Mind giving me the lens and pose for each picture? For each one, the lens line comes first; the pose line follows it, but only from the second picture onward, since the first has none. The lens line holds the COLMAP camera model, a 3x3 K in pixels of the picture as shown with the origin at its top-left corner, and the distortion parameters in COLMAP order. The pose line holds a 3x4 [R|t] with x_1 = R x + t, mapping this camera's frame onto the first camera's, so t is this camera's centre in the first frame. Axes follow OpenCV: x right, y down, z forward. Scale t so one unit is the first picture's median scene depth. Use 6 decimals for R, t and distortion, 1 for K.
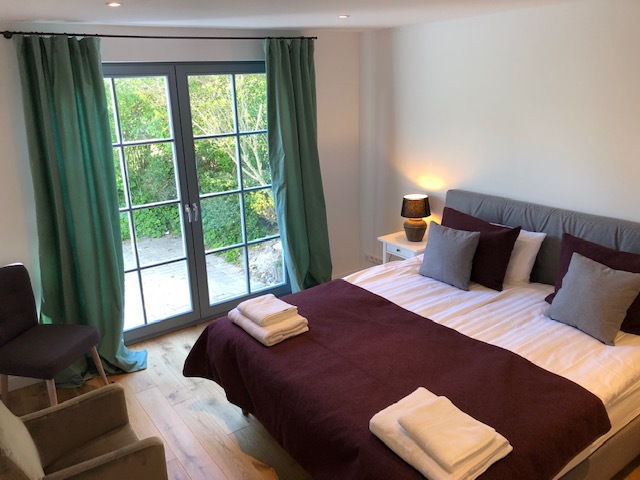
lens RADIAL K [[523.3, 0, 320.0], [0, 523.3, 240.0], [0, 0, 1]] dist [-0.000850, 0.002710]
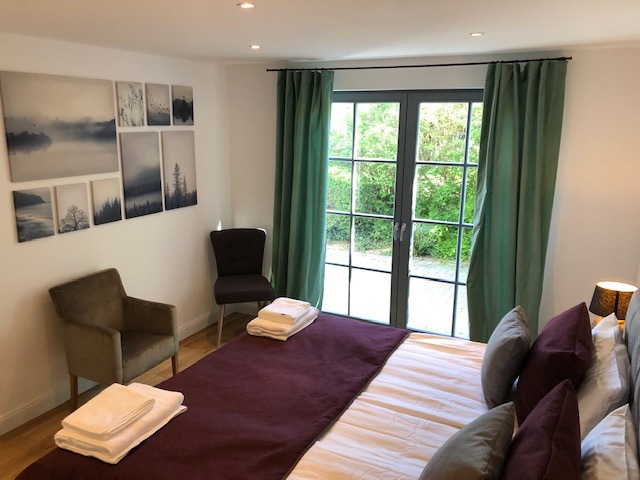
lens RADIAL K [[533.8, 0, 320.0], [0, 533.8, 240.0], [0, 0, 1]] dist [0.173501, -0.136793]
pose [[0.459467, 0.244246, -0.853952, 0.655770], [-0.292605, 0.949400, 0.114111, -0.122128], [0.838613, 0.197440, 0.507686, 0.344730]]
